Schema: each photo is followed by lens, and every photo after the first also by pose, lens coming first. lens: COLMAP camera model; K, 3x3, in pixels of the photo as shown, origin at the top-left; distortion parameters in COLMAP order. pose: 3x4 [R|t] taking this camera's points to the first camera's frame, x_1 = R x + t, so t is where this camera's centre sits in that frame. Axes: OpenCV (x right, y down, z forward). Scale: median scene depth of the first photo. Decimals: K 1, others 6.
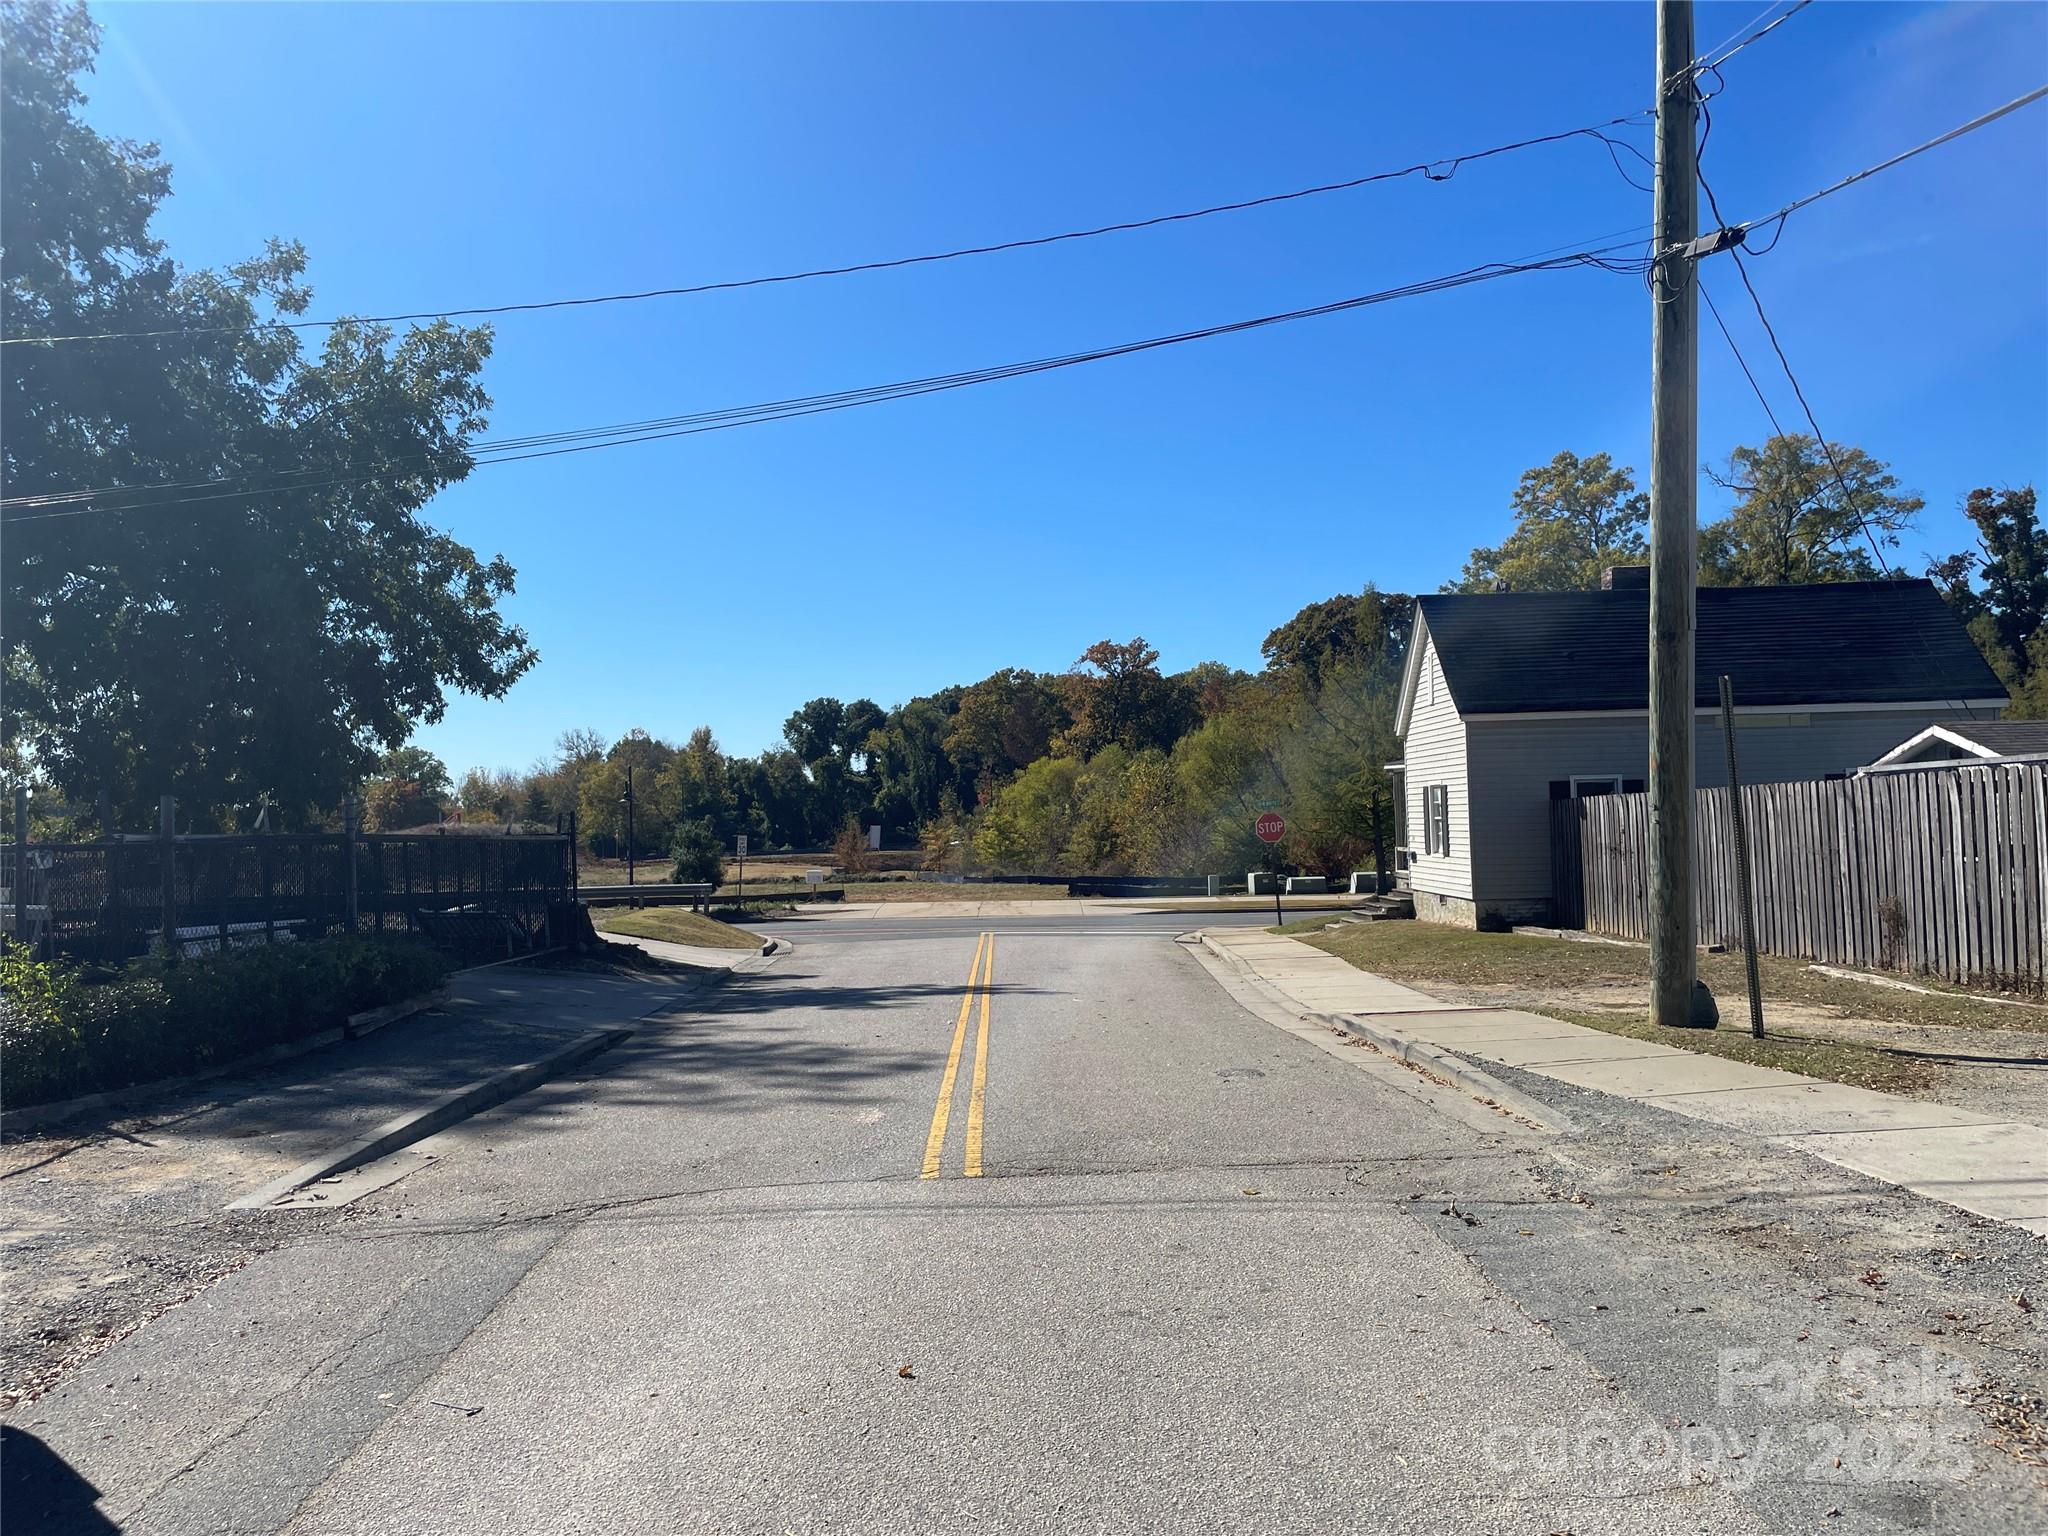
lens RADIAL K [[1569.1, 0, 1024.0], [0, 1569.1, 768.0], [0, 0, 1]] dist [0.077668, -0.000211]
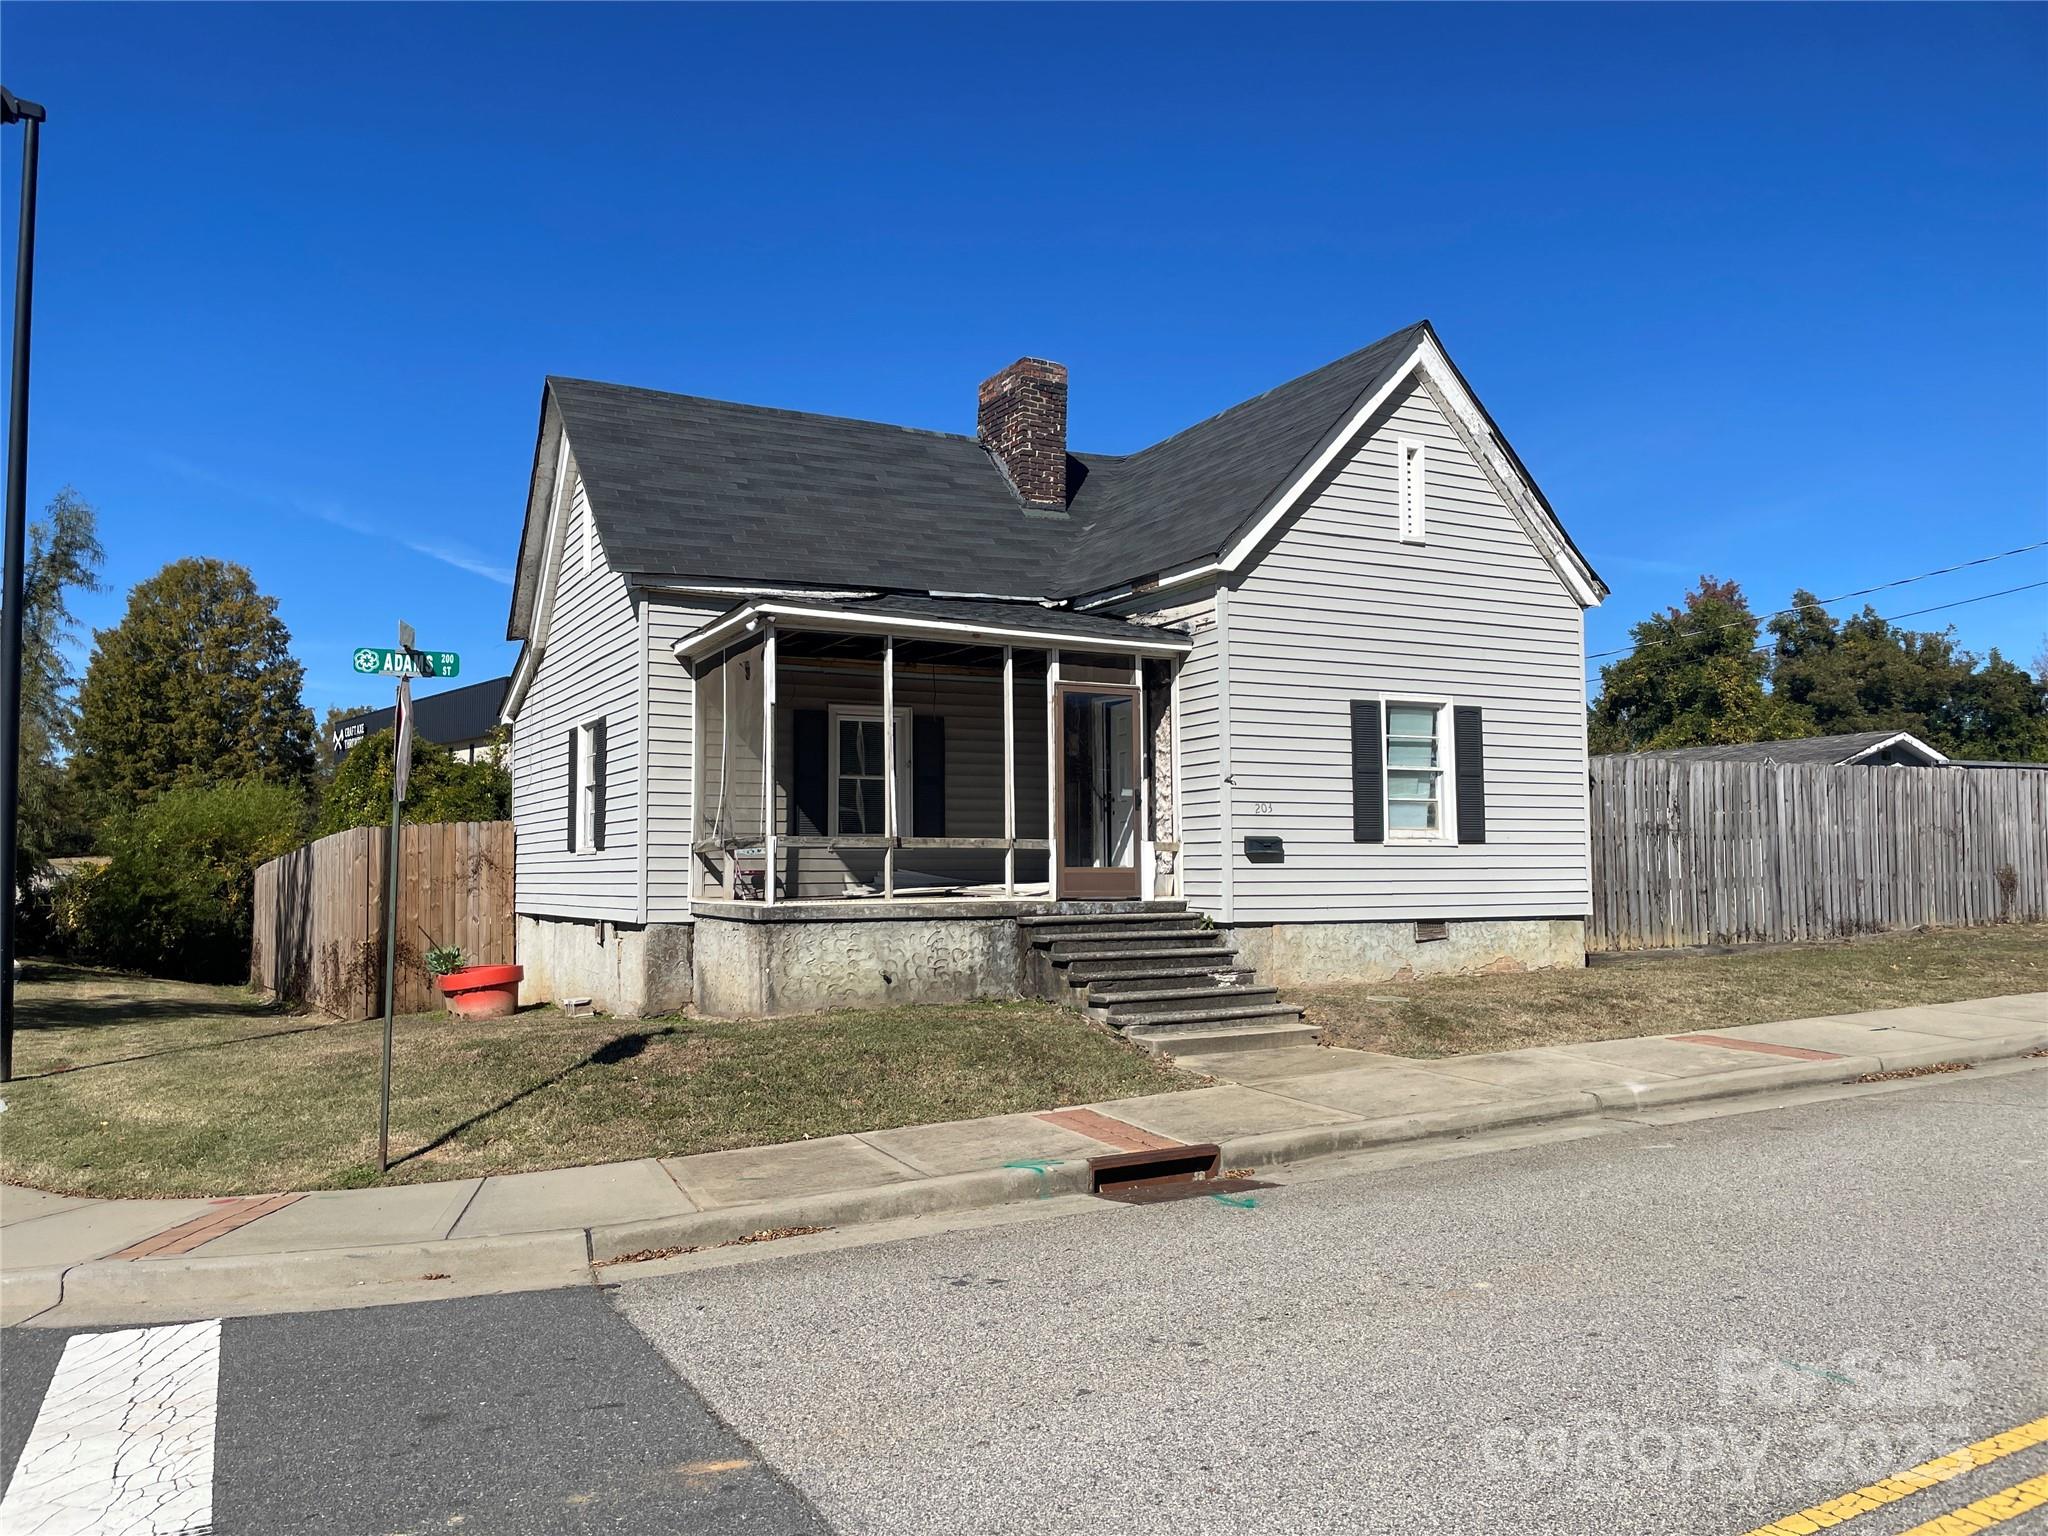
lens RADIAL K [[1569.1, 0, 1024.0], [0, 1569.1, 768.0], [0, 0, 1]] dist [0.077668, -0.000211]
pose [[-0.464409, 0.090011, 0.881035, -0.017541], [-0.010343, 0.994203, -0.107025, 0.012491], [-0.885560, -0.058816, -0.460786, 0.193104]]
